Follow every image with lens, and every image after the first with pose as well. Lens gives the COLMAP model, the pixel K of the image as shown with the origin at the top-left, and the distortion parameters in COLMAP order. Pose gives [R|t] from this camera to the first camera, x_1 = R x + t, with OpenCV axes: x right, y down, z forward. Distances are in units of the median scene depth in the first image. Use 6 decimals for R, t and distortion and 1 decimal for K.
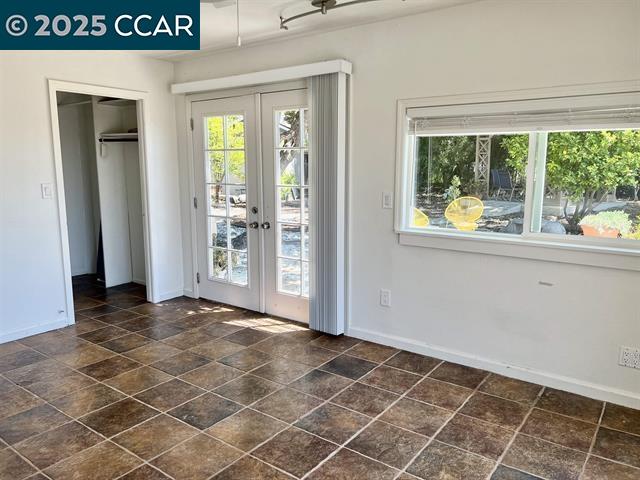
lens RADIAL K [[480.9, 0, 320.9], [0, 480.9, 238.6], [0, 0, 1]] dist [0.000566, -0.016521]
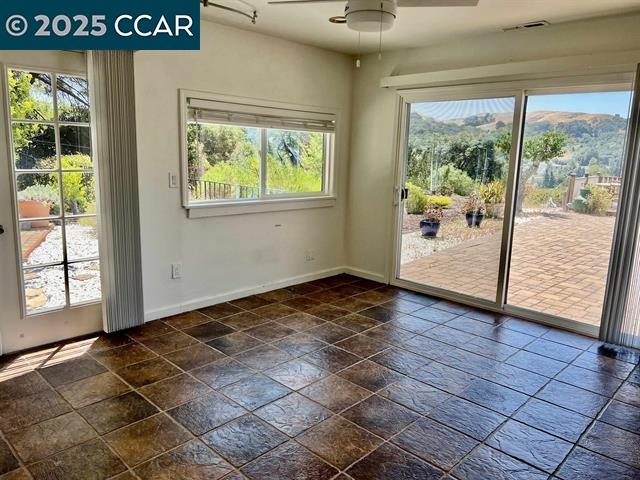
lens RADIAL K [[480.9, 0, 320.0], [0, 480.9, 241.5], [0, 0, 1]] dist [0.000566, -0.016521]
pose [[0.119050, -0.184074, 0.975676, -0.996946], [0.123140, 0.977815, 0.169452, -0.096715], [-0.985223, 0.099971, 0.139075, 0.593858]]
